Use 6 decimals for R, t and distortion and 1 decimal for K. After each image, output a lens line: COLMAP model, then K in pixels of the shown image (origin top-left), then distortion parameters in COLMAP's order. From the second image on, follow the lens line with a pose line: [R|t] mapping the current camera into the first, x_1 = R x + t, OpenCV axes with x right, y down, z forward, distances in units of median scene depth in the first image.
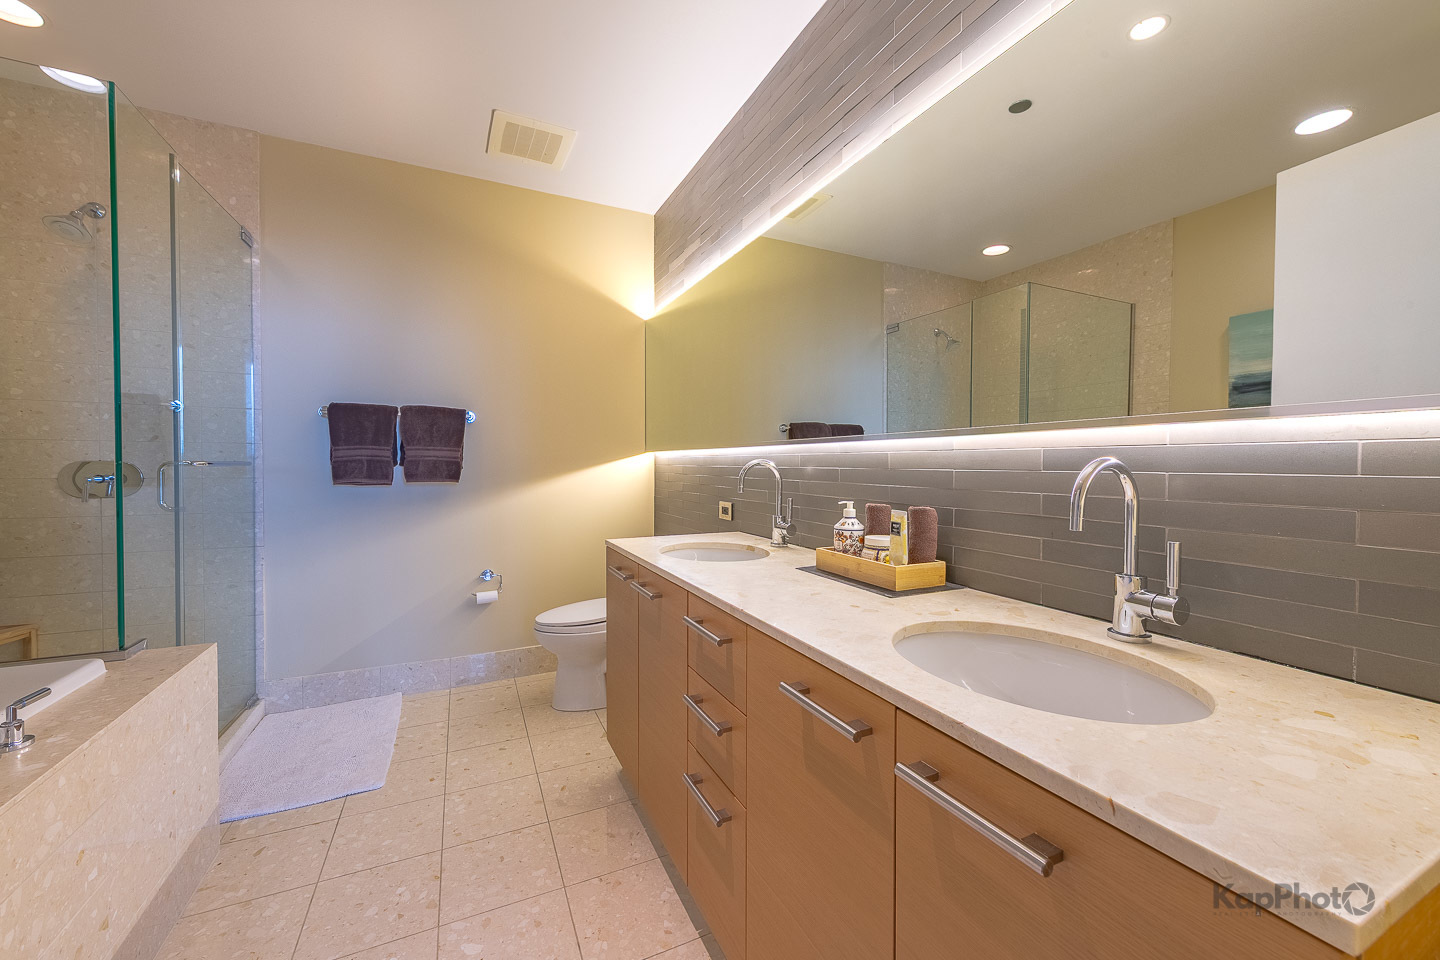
lens RADIAL K [[574.6, 0, 727.2], [0, 574.6, 471.6], [0, 0, 1]] dist [0.006470, 0.000293]
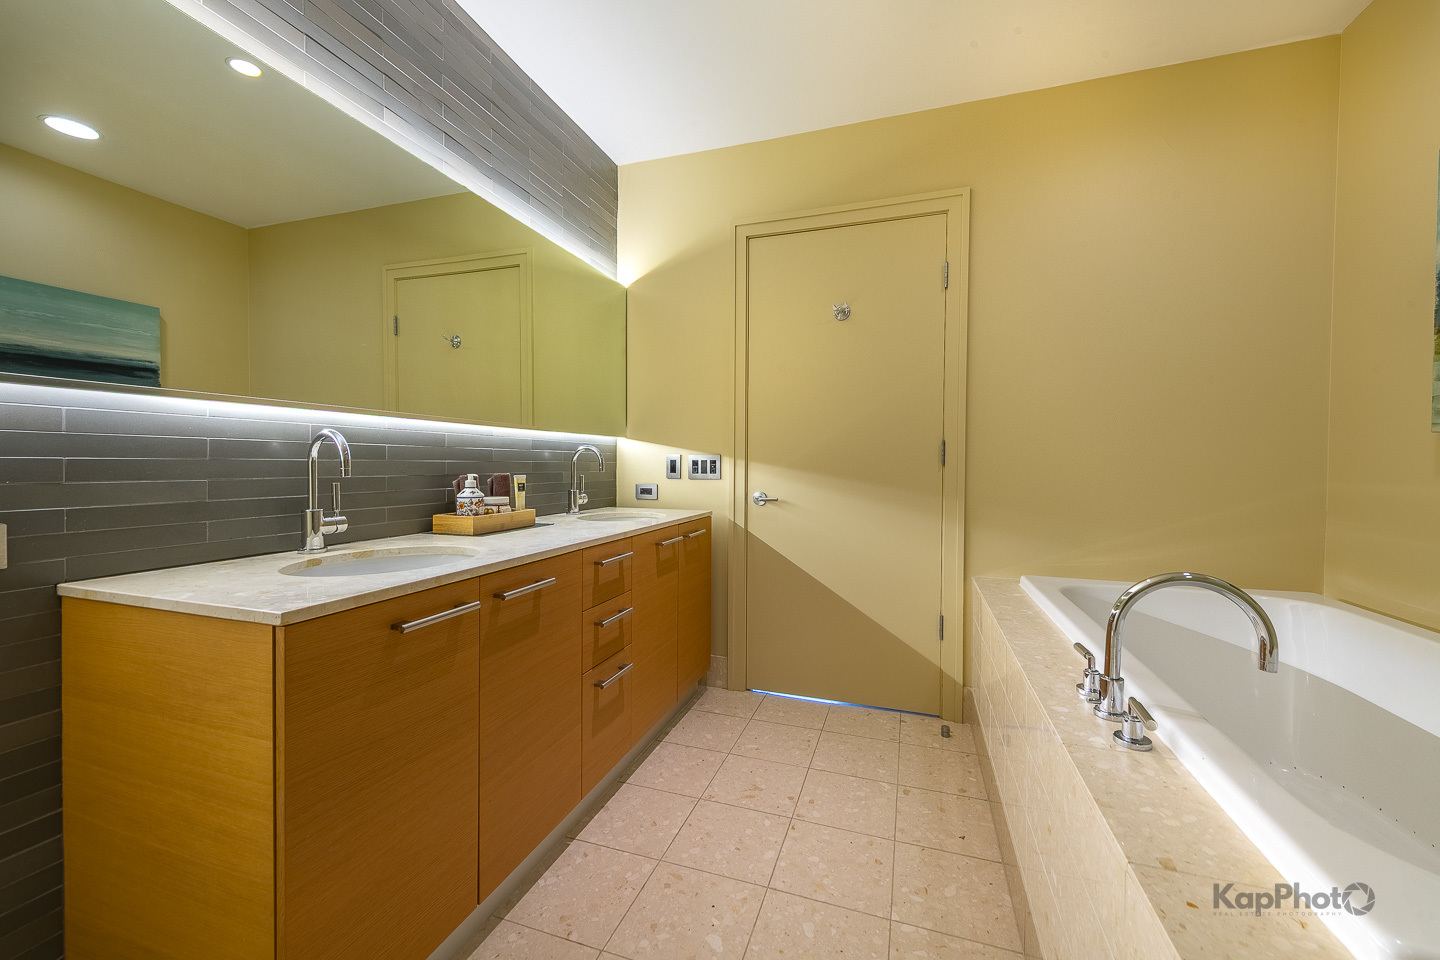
lens RADIAL K [[574.6, 0, 721.0], [0, 574.6, 470.2], [0, 0, 1]] dist [0.006470, 0.000293]
pose [[-0.722333, -0.019715, 0.691264, -0.609347], [0.006313, 0.999364, 0.035100, 0.003037], [-0.691517, 0.029718, -0.721749, 0.923085]]
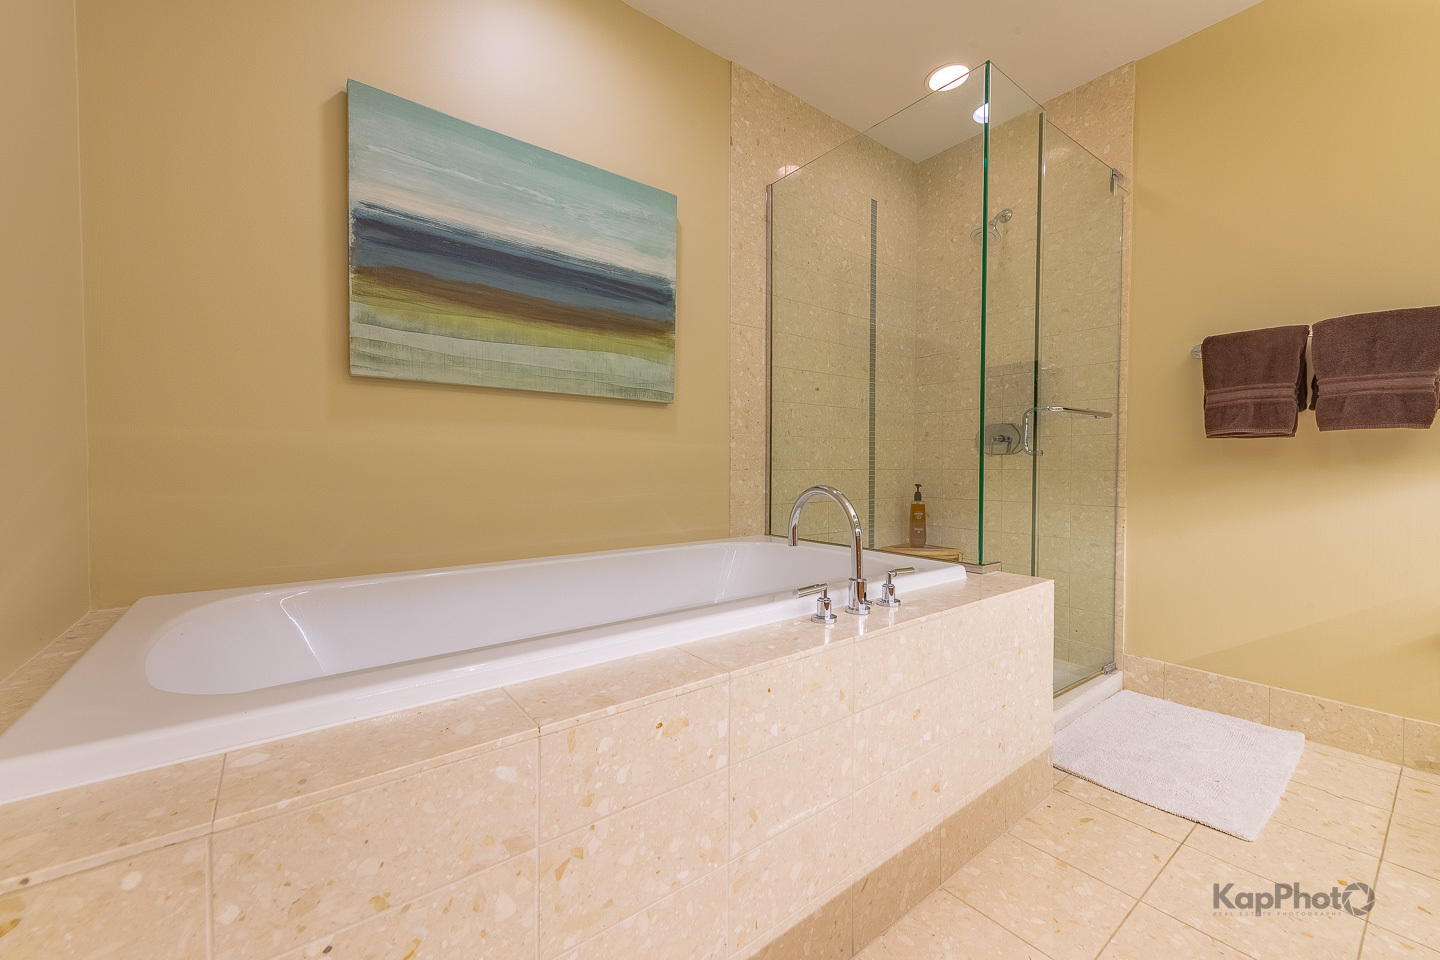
lens RADIAL K [[574.6, 0, 712.7], [0, 574.6, 470.5], [0, 0, 1]] dist [0.006470, 0.000293]
pose [[0.214888, 0.013462, -0.976546, -0.040056], [-0.021308, 0.999732, 0.009093, 0.077302], [0.976406, 0.018854, 0.215118, 0.152072]]
